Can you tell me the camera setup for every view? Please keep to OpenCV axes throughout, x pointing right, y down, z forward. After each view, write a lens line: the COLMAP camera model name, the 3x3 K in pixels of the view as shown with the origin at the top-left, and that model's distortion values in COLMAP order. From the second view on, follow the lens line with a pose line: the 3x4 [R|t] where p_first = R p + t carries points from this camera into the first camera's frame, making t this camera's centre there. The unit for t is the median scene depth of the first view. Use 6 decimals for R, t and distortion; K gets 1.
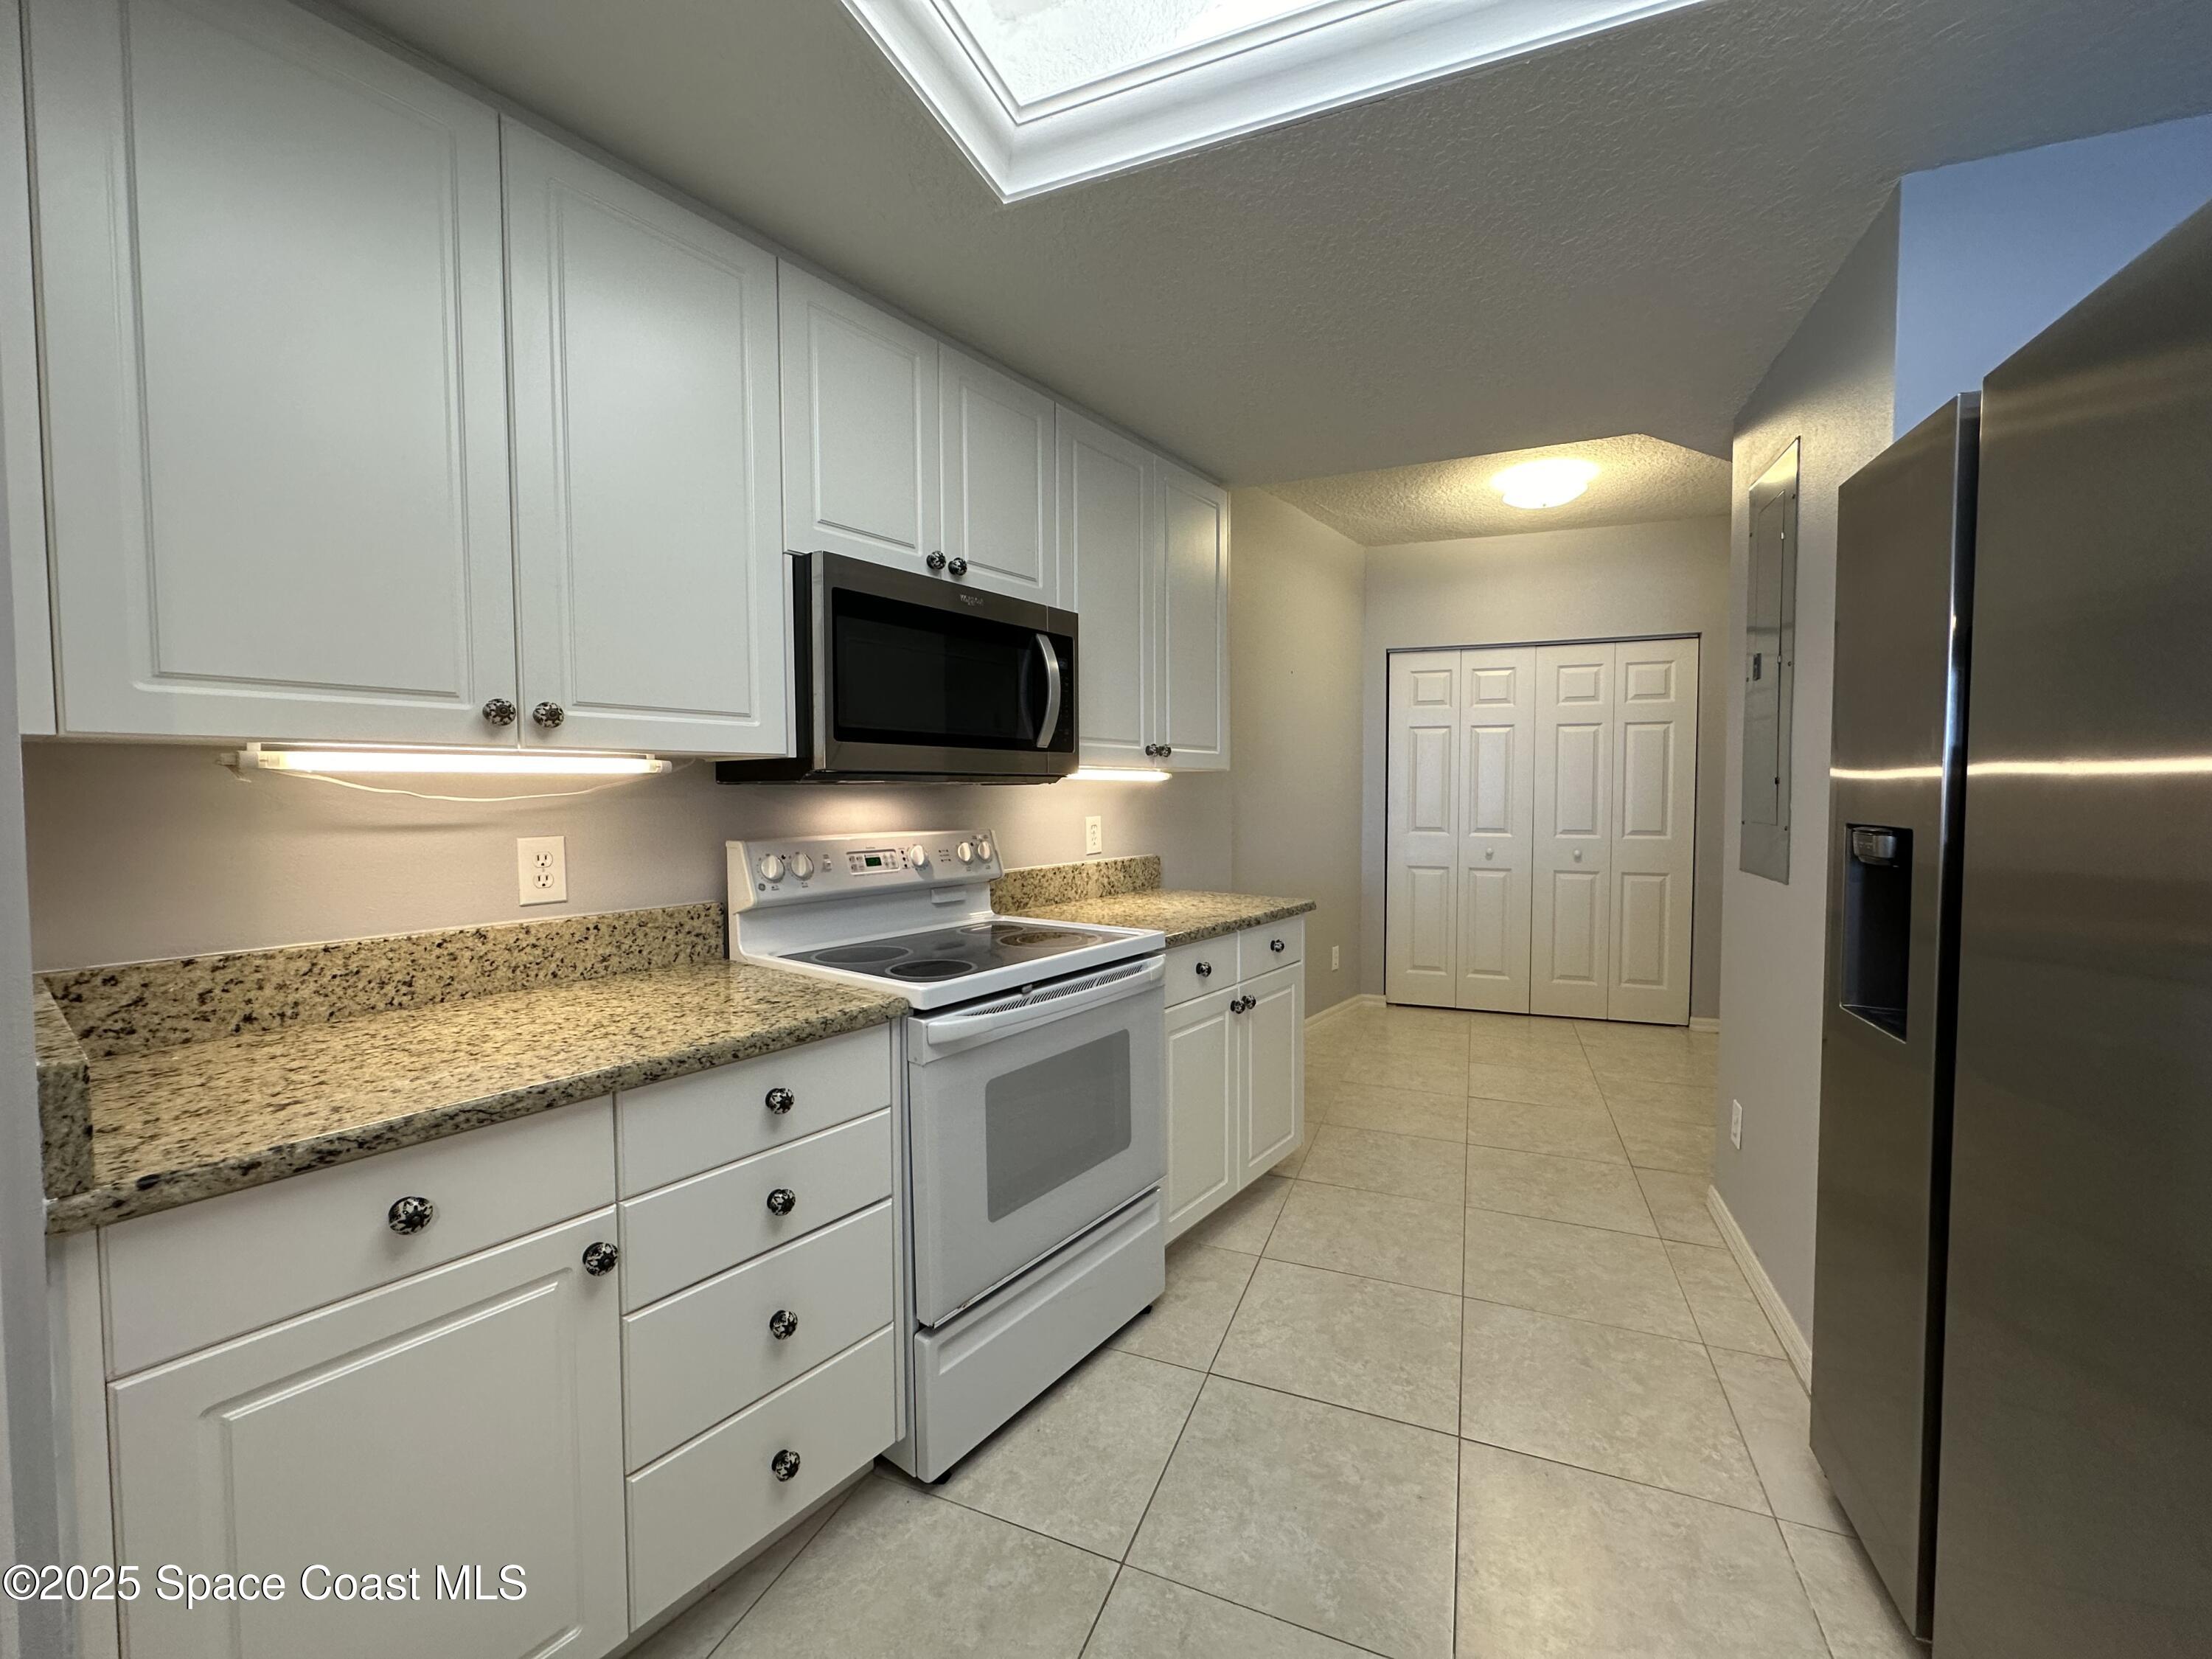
lens RADIAL K [[885.0, 0, 1102.2], [0, 885.0, 824.2], [0, 0, 1]] dist [0.001069, -0.000079]
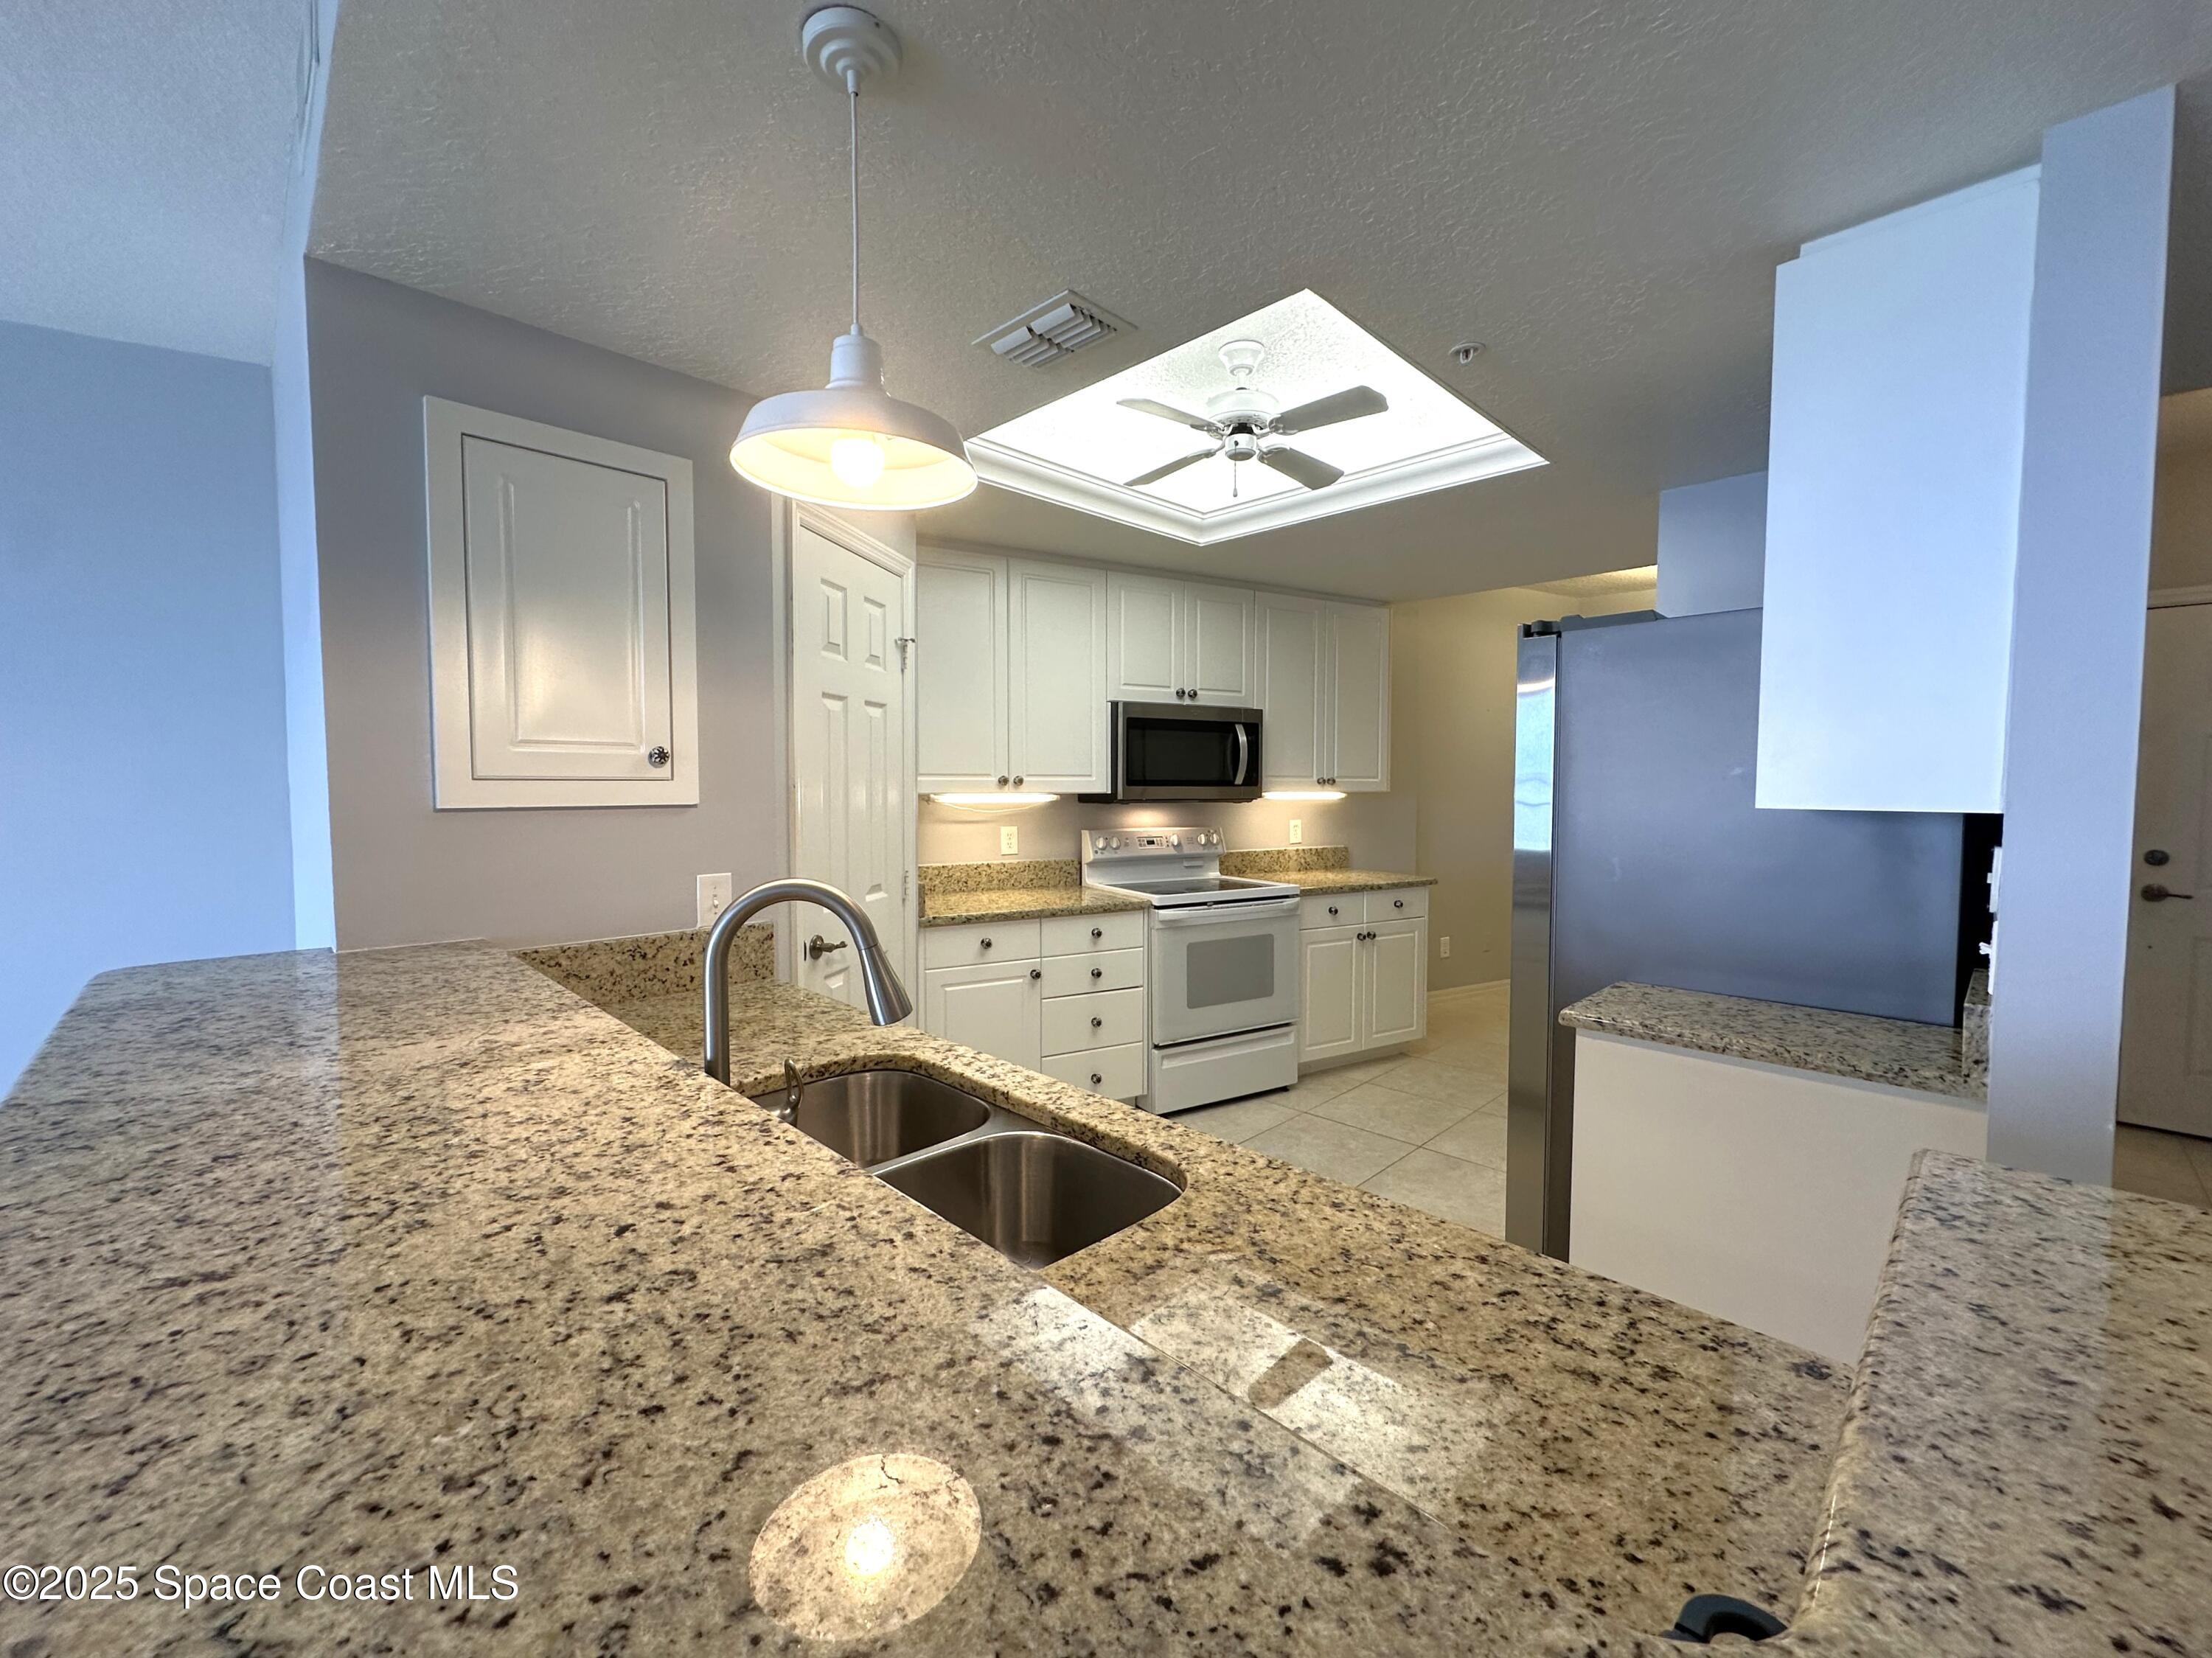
lens RADIAL K [[884.9, 0, 1114.3], [0, 884.9, 823.7], [0, 0, 1]] dist [0.001069, -0.000079]
pose [[0.929104, 0.021727, -0.369181, 0.407607], [-0.019447, 0.999762, 0.009895, -0.017934], [0.369308, -0.002014, 0.929305, -0.892302]]
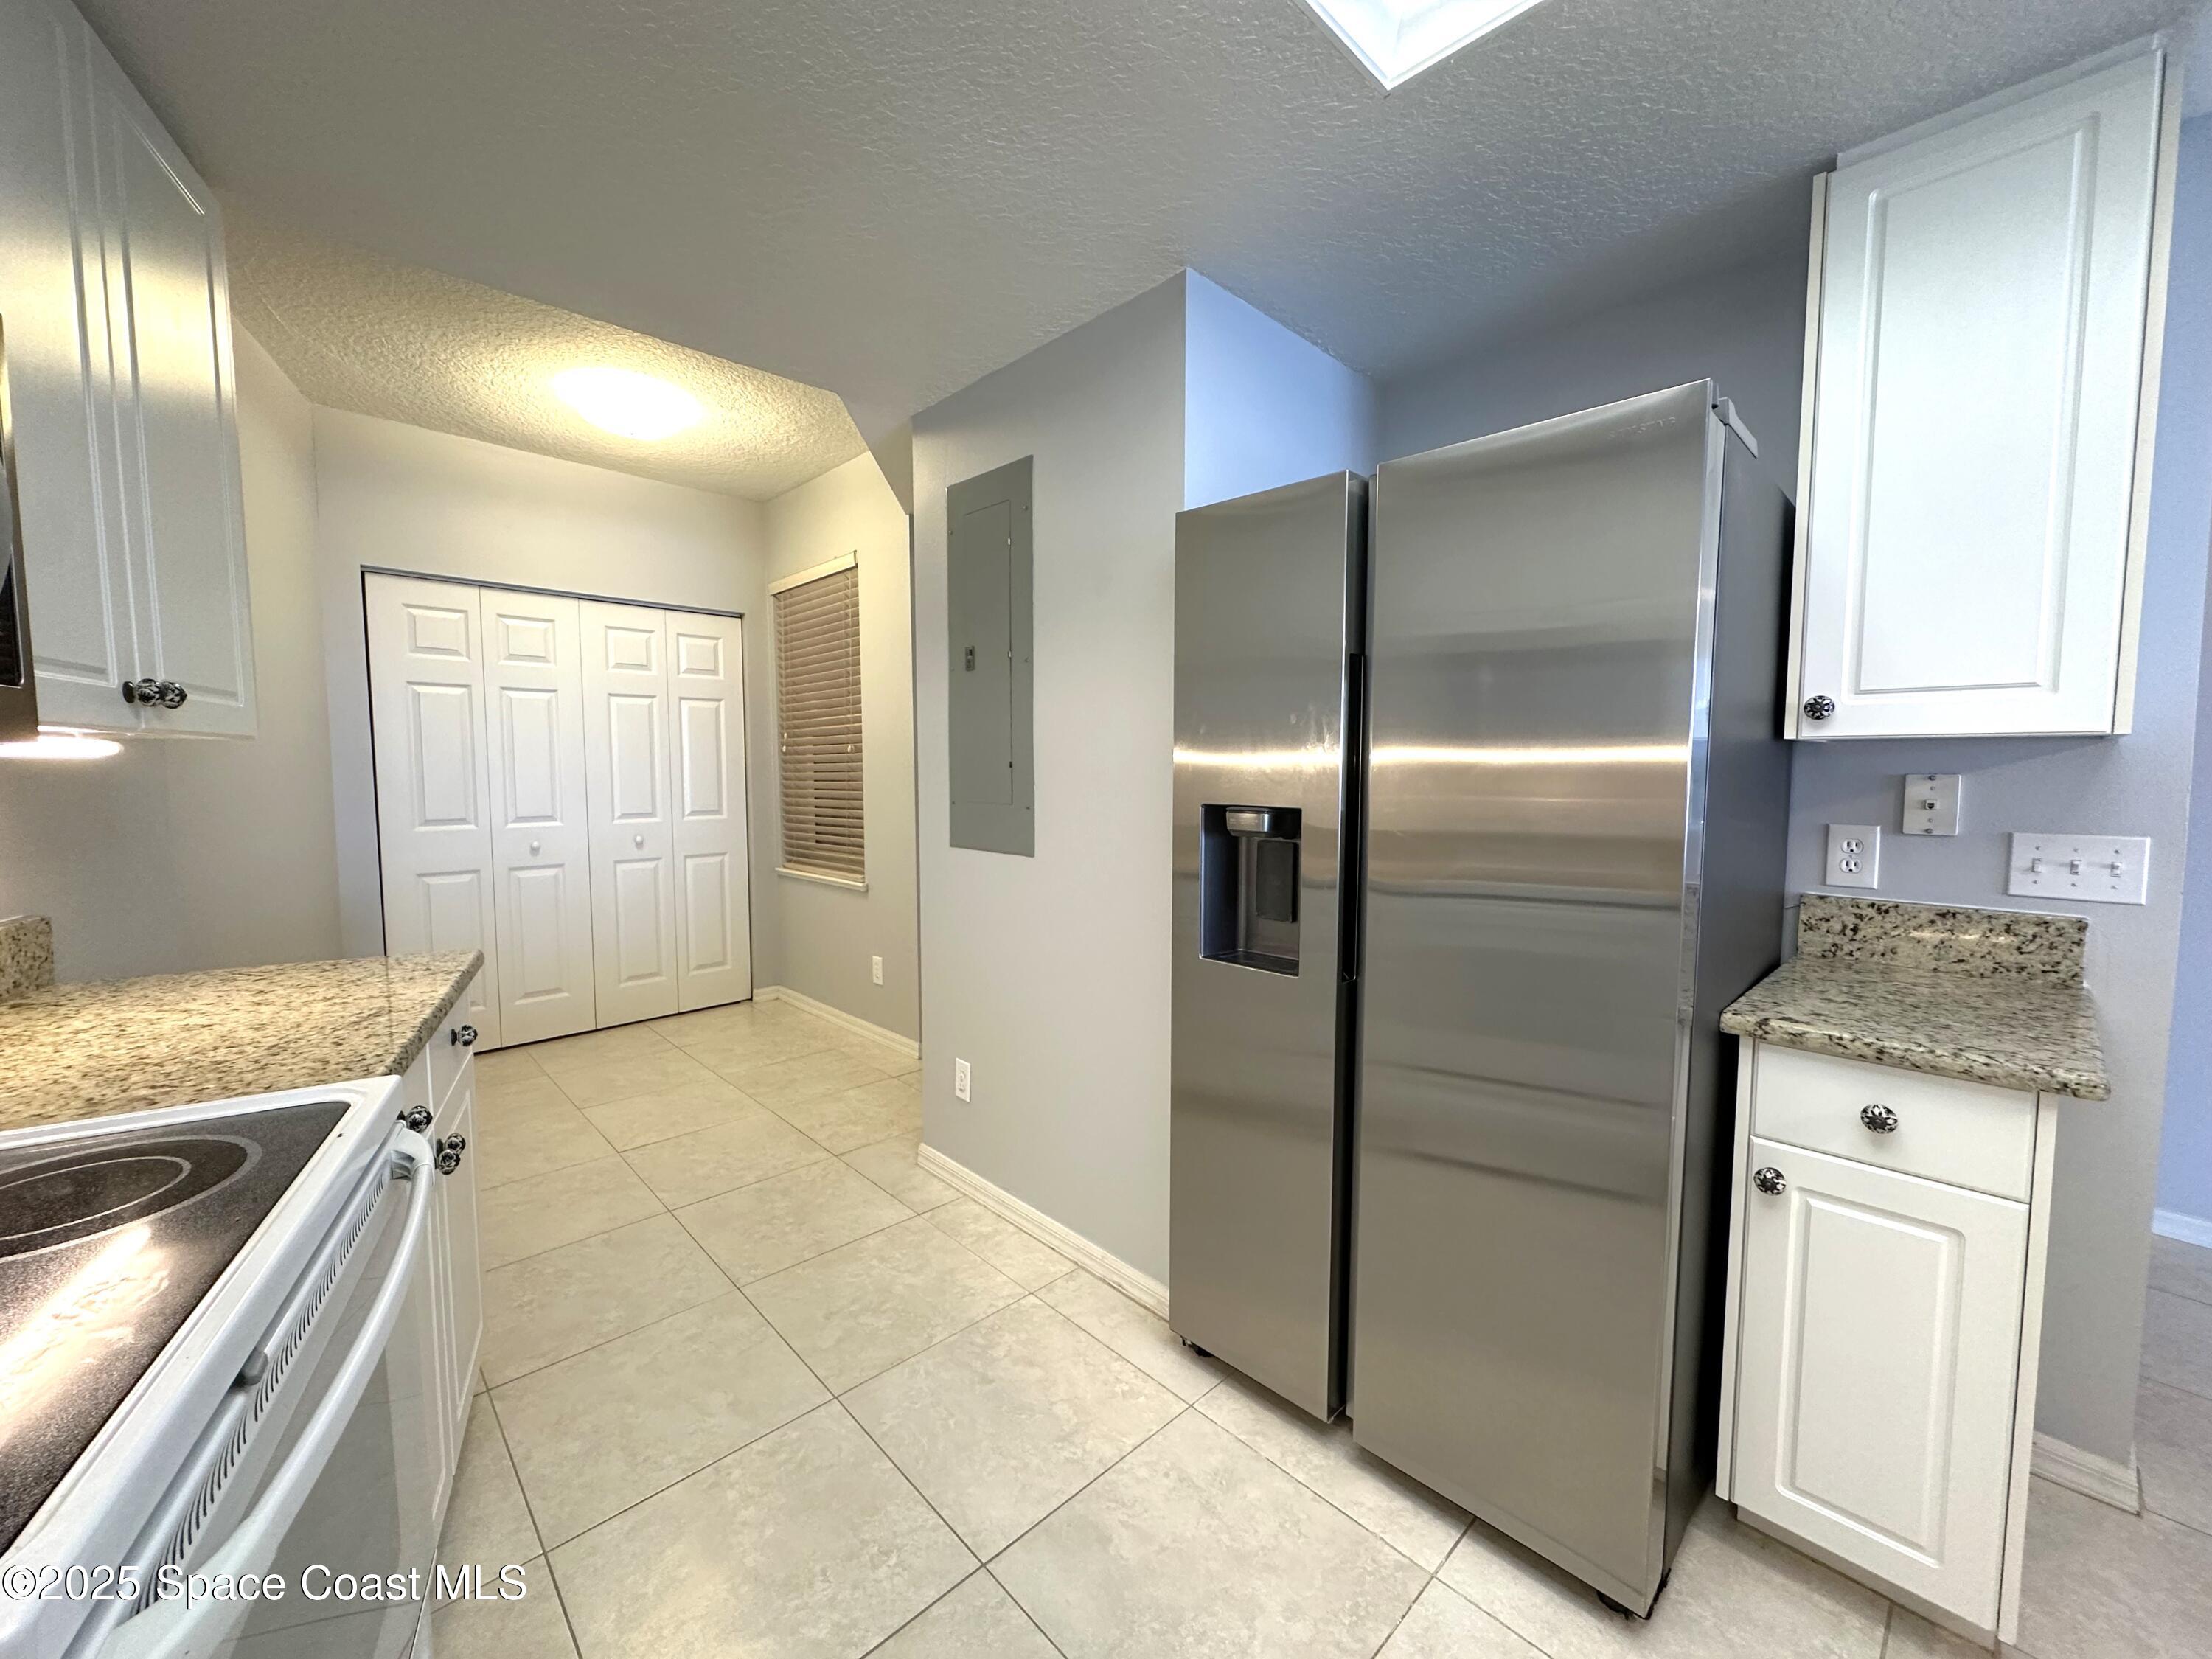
lens RADIAL K [[885.0, 0, 1125.7], [0, 885.0, 818.7], [0, 0, 1]] dist [0.001069, -0.000079]
pose [[0.398347, -0.055045, 0.915582, -0.219671], [0.033596, 0.998403, 0.045407, -0.029072], [-0.916619, 0.012672, 0.399560, 0.457181]]
